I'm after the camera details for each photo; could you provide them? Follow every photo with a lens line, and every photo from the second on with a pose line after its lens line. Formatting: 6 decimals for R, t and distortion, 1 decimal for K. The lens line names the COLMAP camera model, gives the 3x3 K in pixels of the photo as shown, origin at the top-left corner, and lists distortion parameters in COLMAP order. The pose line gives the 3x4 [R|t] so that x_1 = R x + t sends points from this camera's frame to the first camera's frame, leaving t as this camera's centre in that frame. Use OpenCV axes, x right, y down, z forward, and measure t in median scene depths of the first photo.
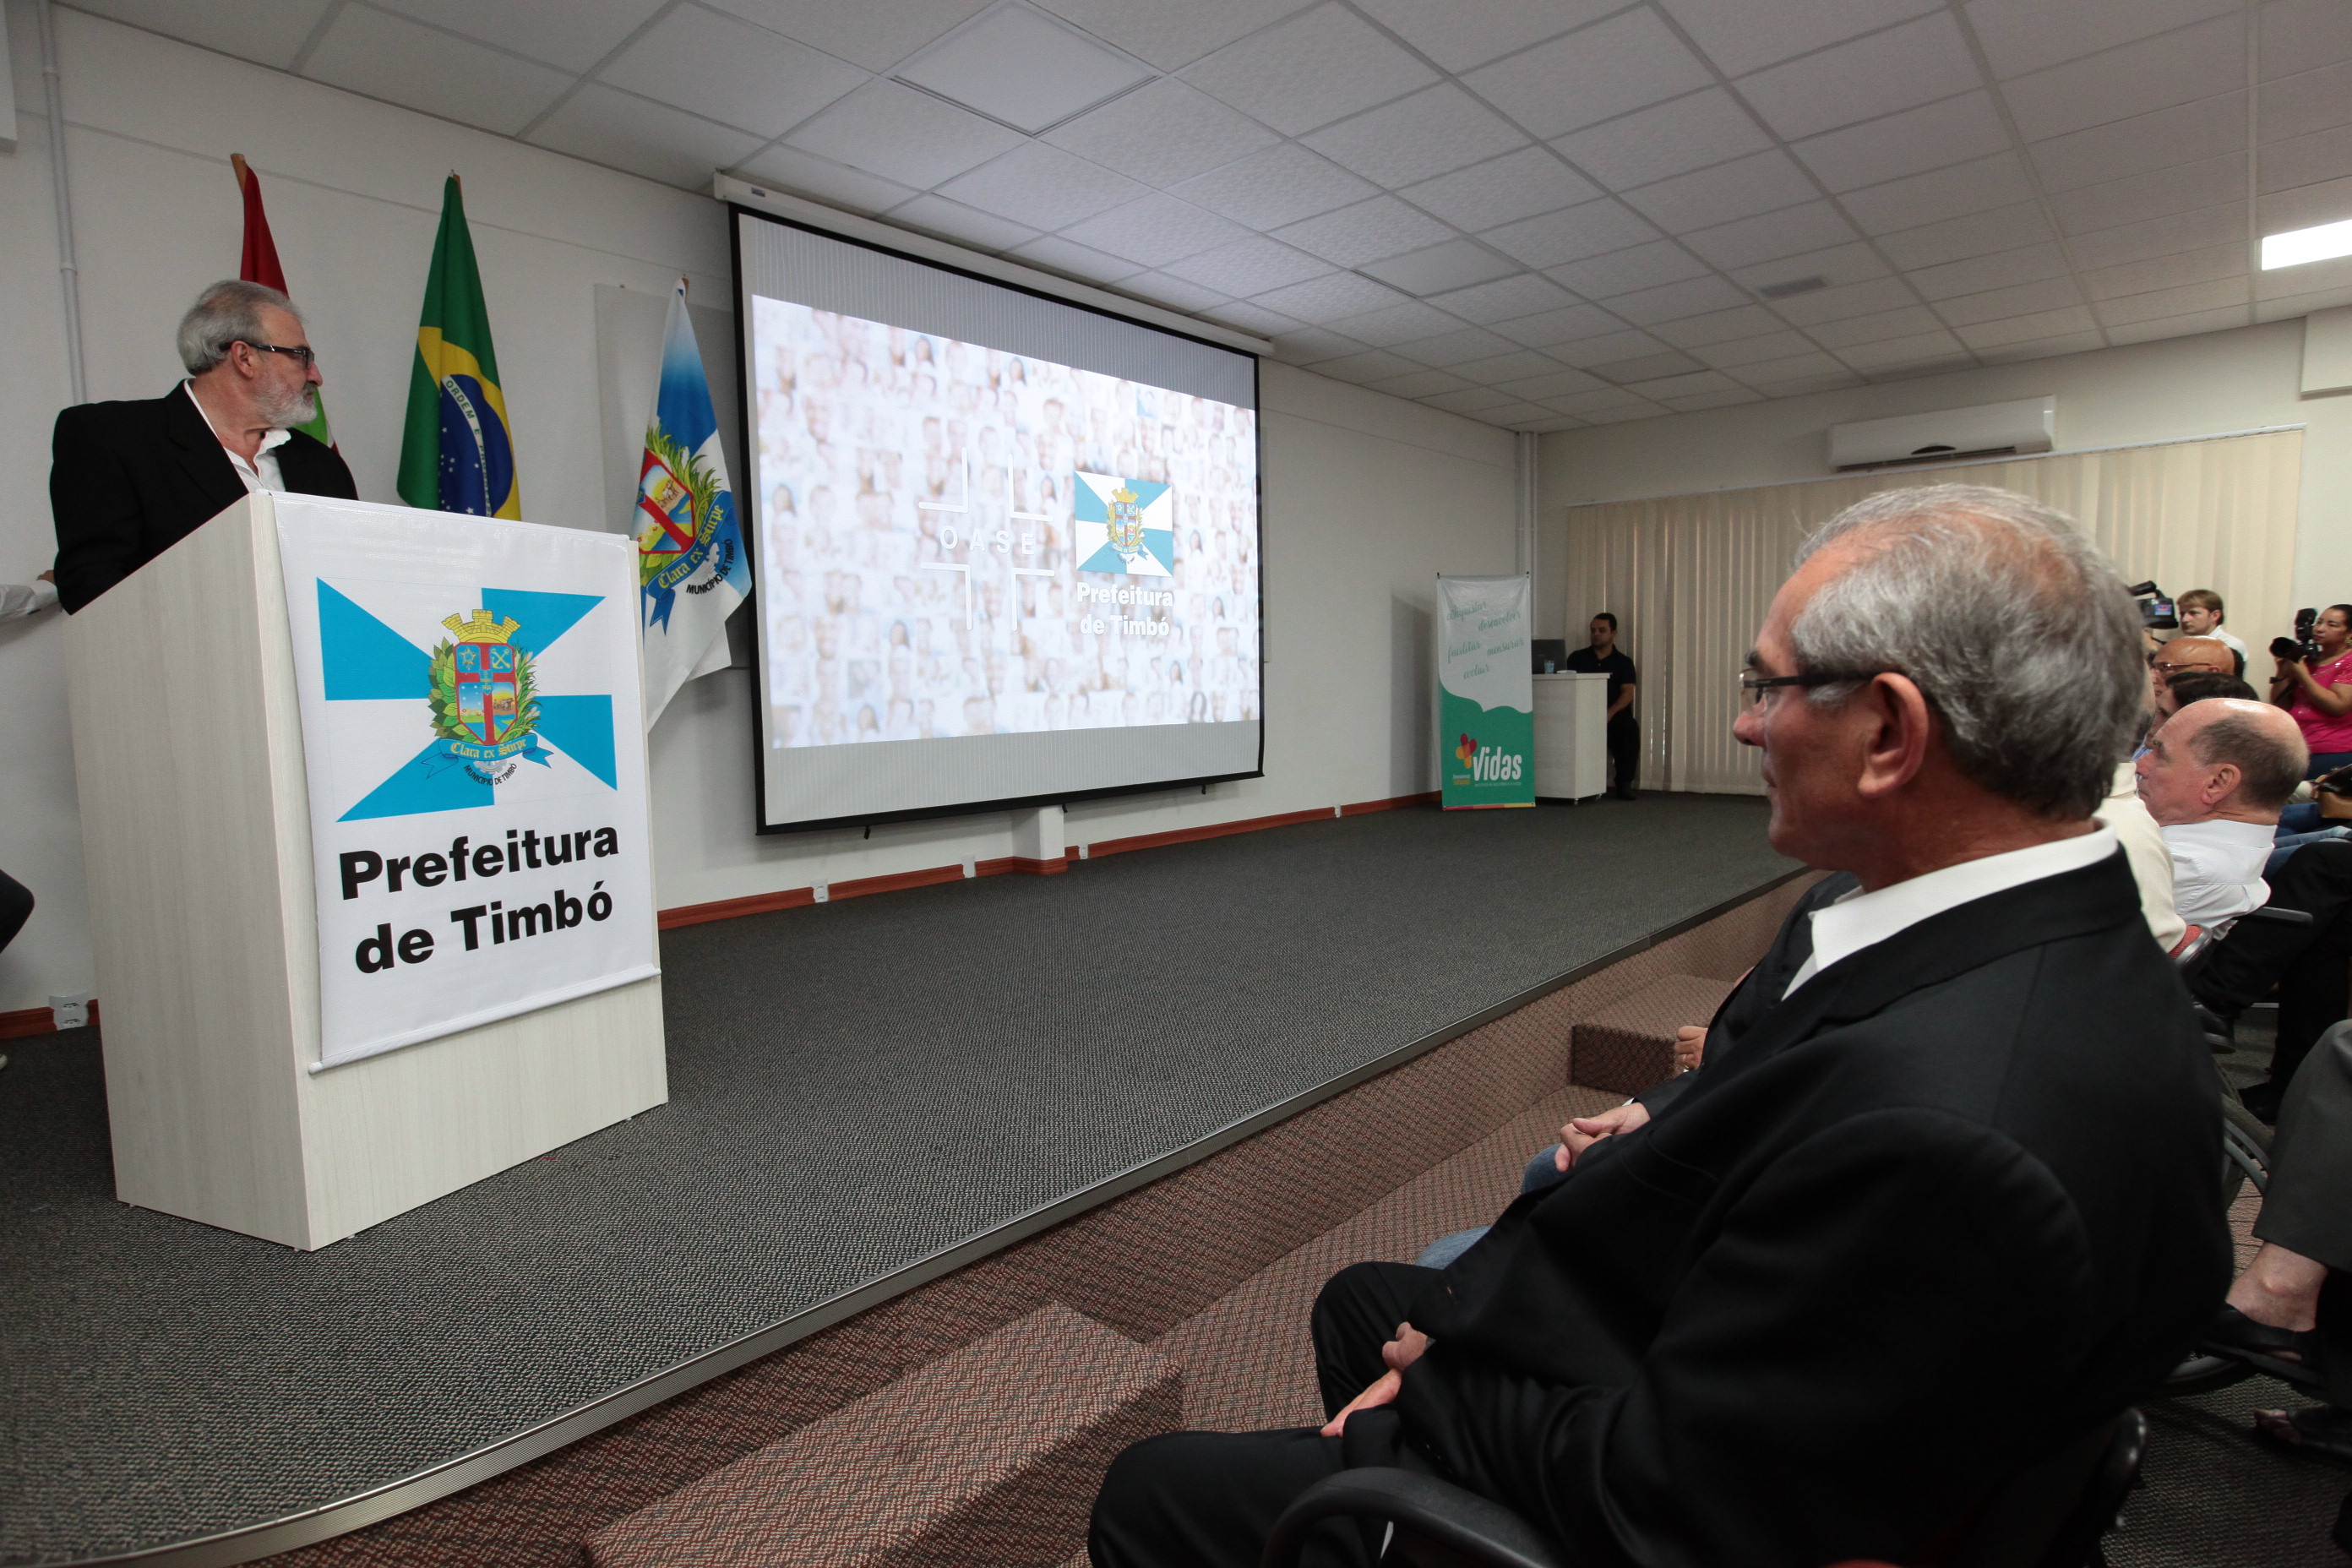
lens RADIAL K [[1210.2, 0, 1185.3], [0, 1210.2, 780.7], [0, 0, 1]] dist [-0.043664, 0.023780]
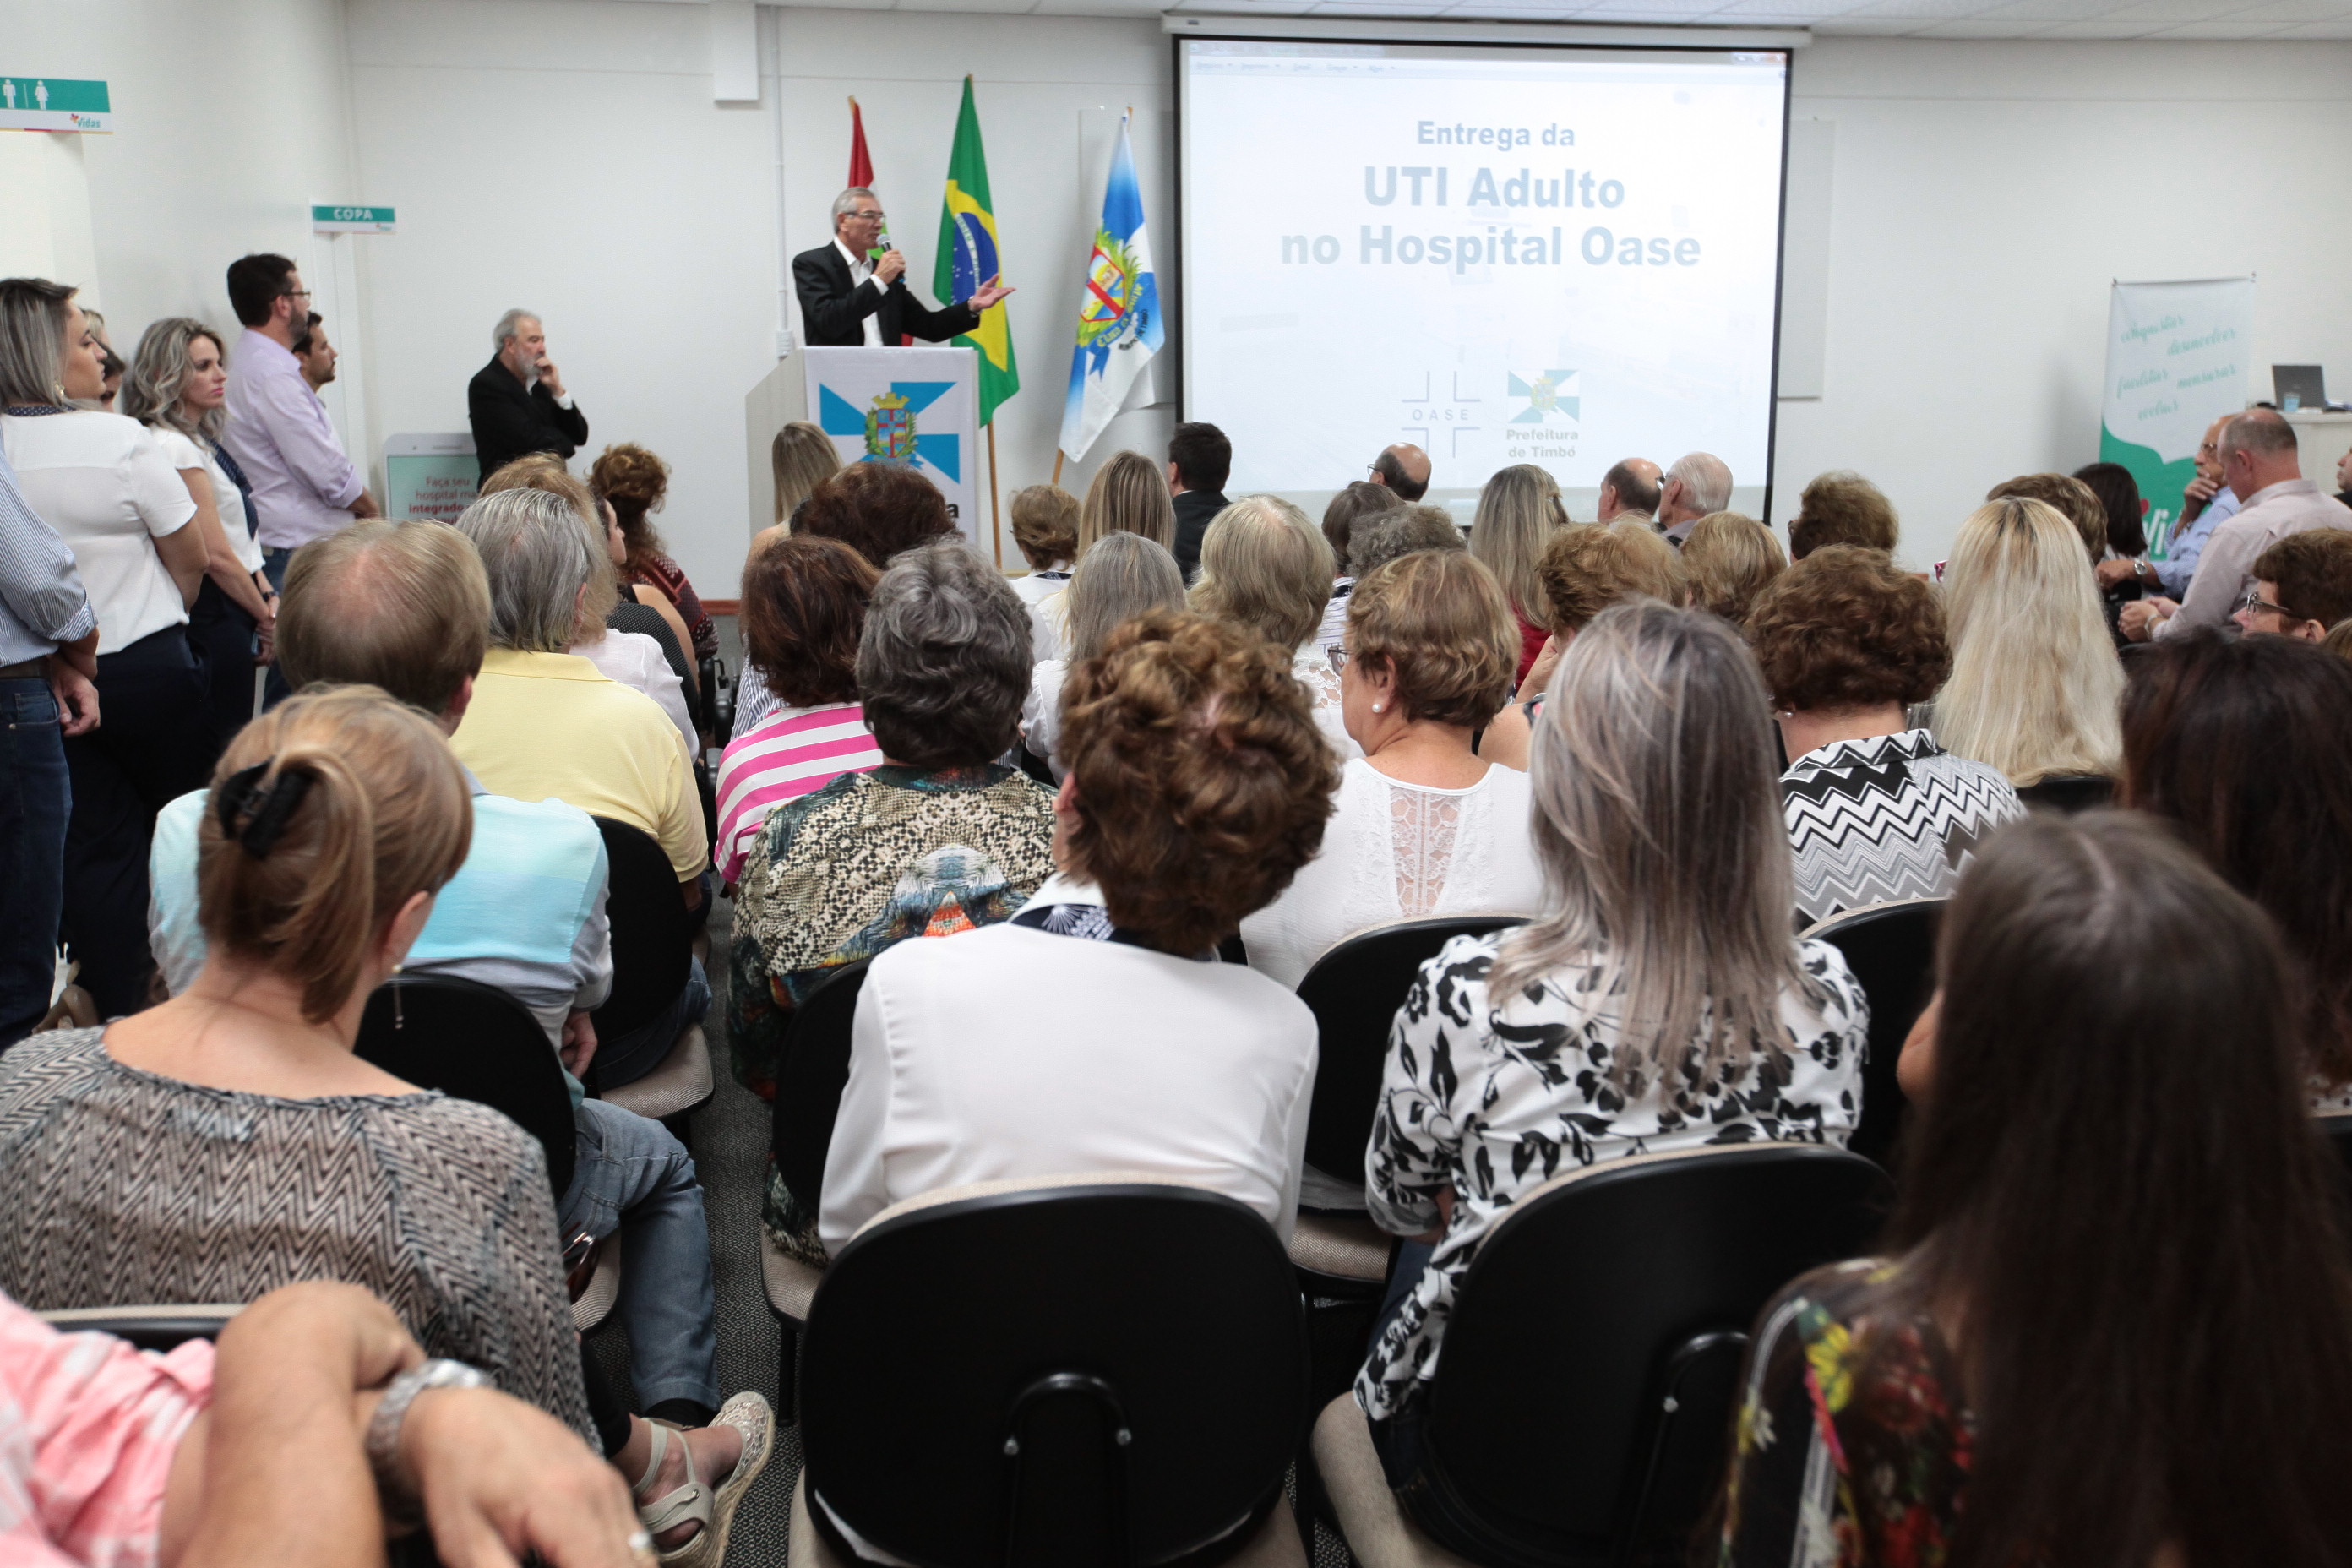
lens RADIAL K [[2315.4, 0, 1221.0], [0, 2315.4, 786.2], [0, 0, 1]] dist [-0.009905, 0.231225]
pose [[0.811200, 0.121827, -0.571938, 2.108457], [-0.062600, 0.990529, 0.122203, 0.007873], [0.581409, -0.063328, 0.811143, -1.845863]]
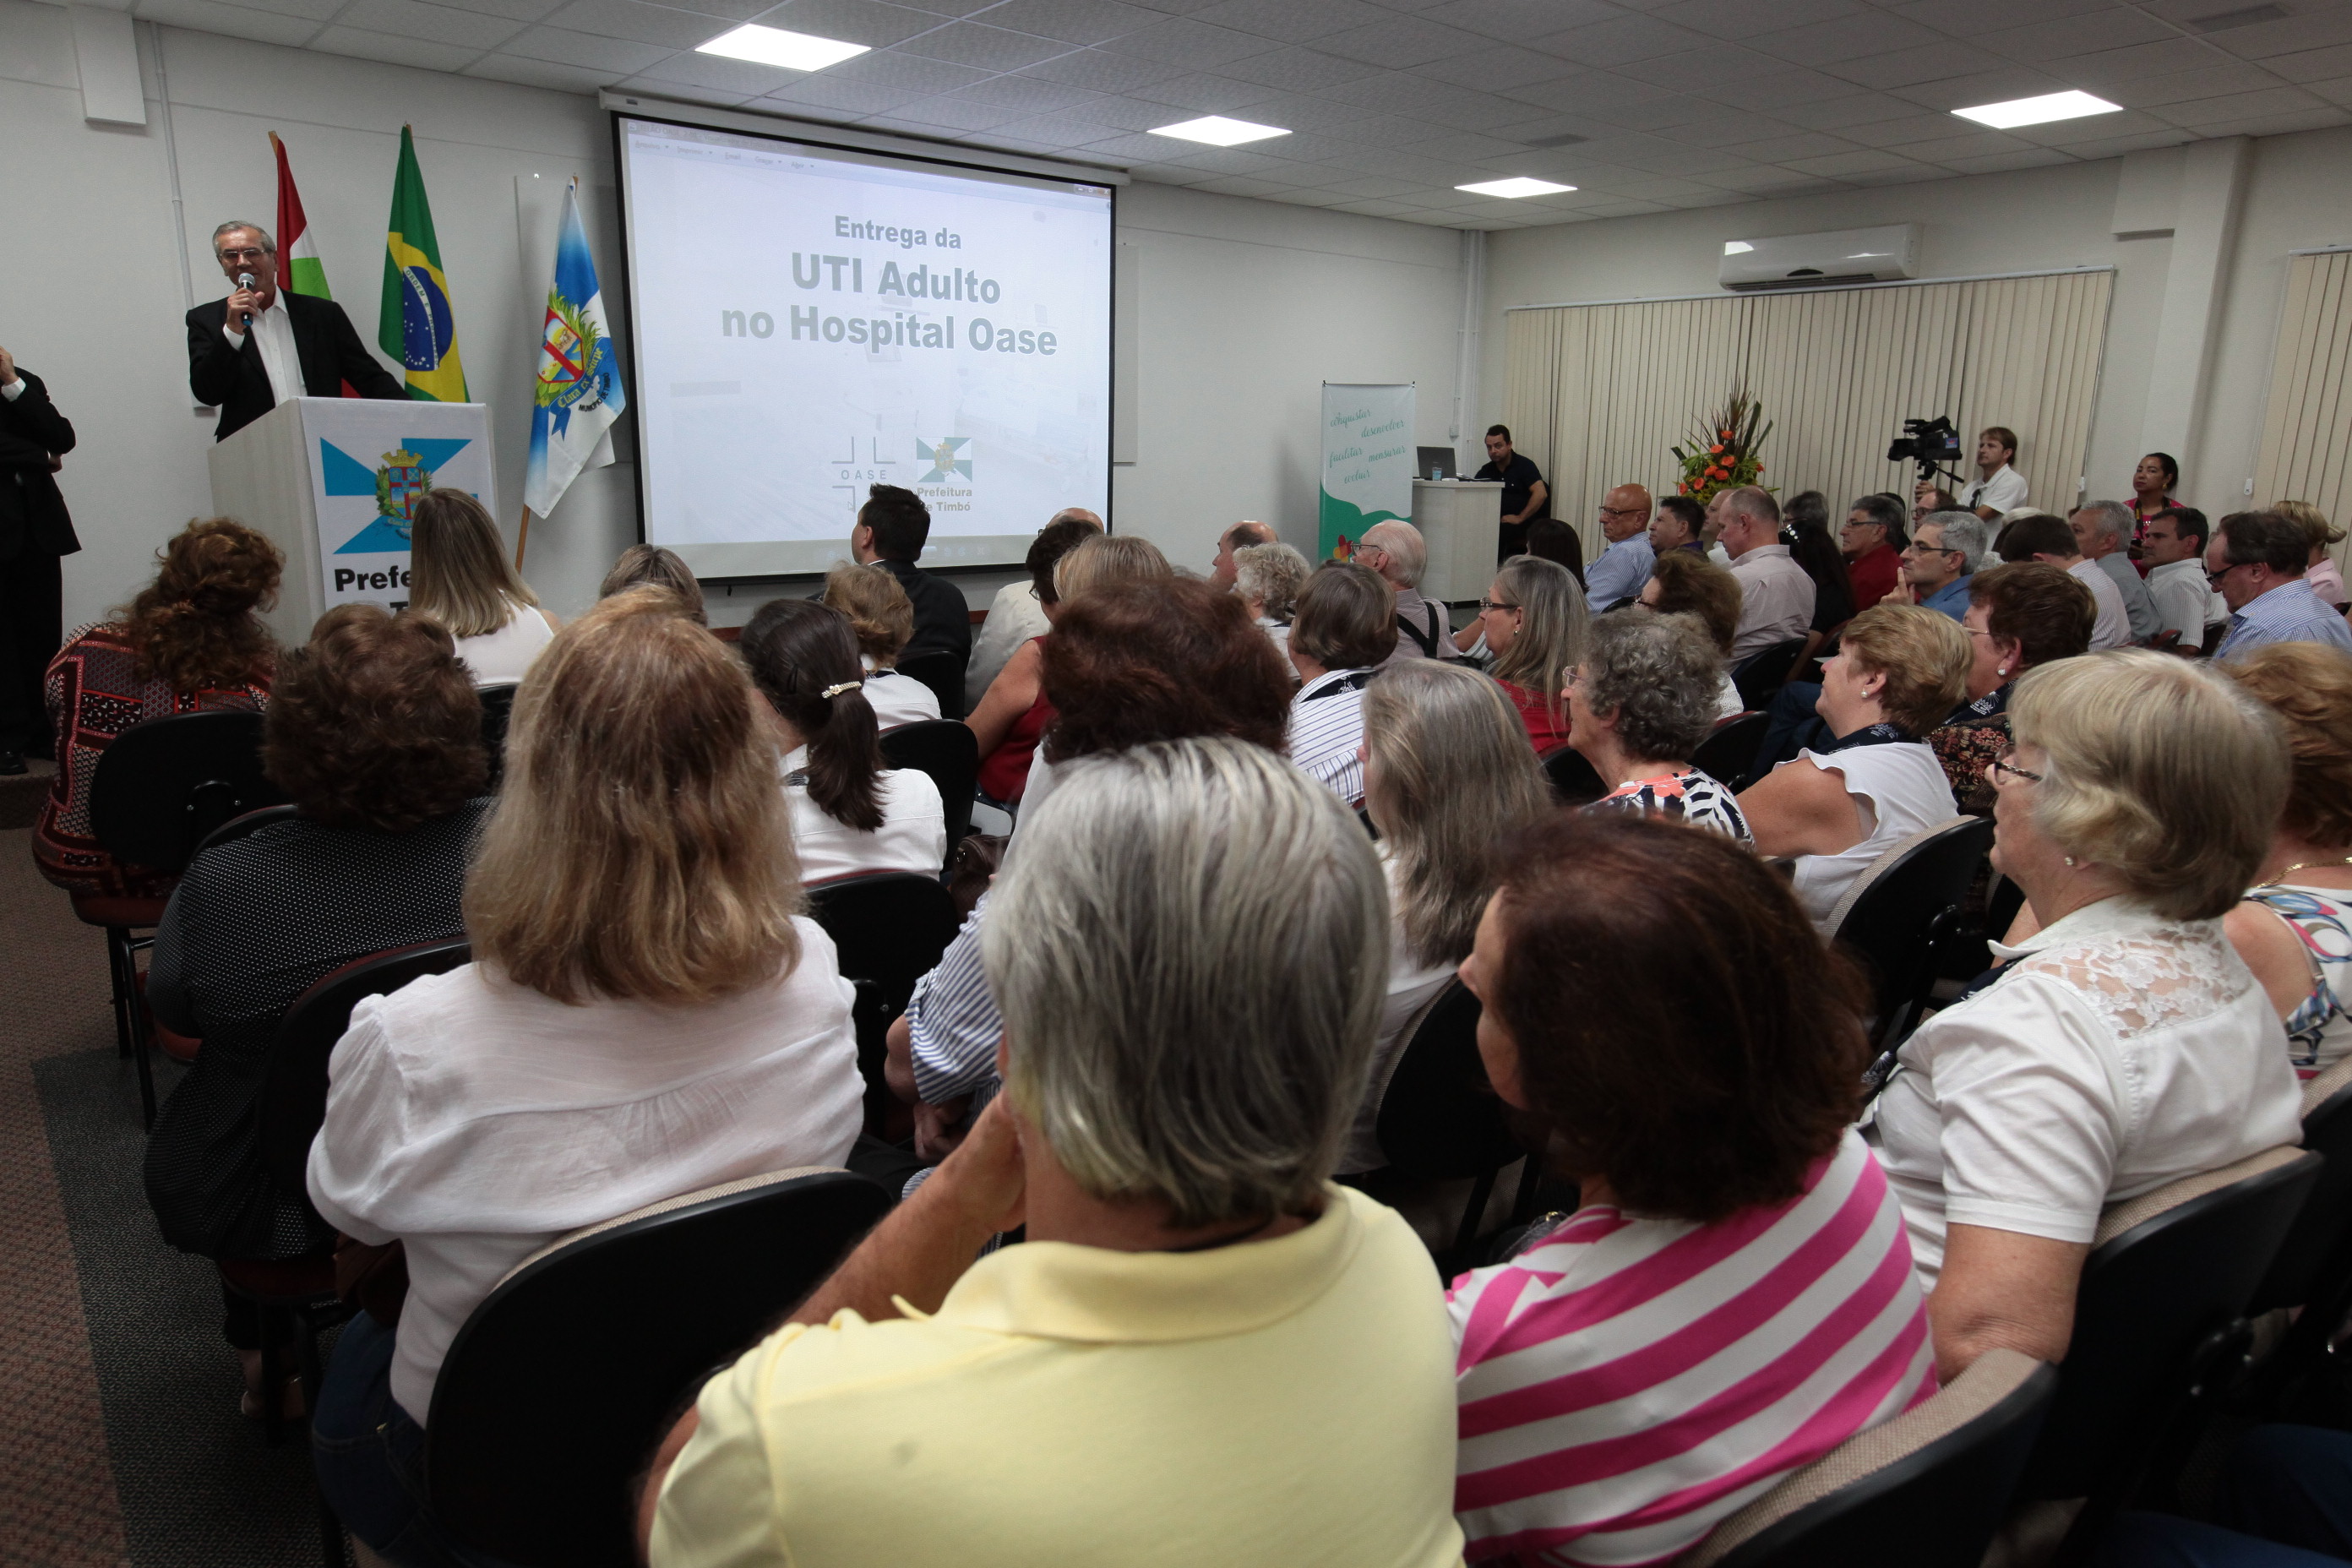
lens RADIAL K [[1519.7, 0, 1182.1], [0, 1519.7, 777.8], [0, 0, 1]] dist [-0.031839, 0.054419]
pose [[0.988419, 0.067762, -0.135781, 0.962401], [-0.049050, 0.989397, 0.136703, -0.011351], [0.143605, -0.128459, 0.981262, -1.211228]]
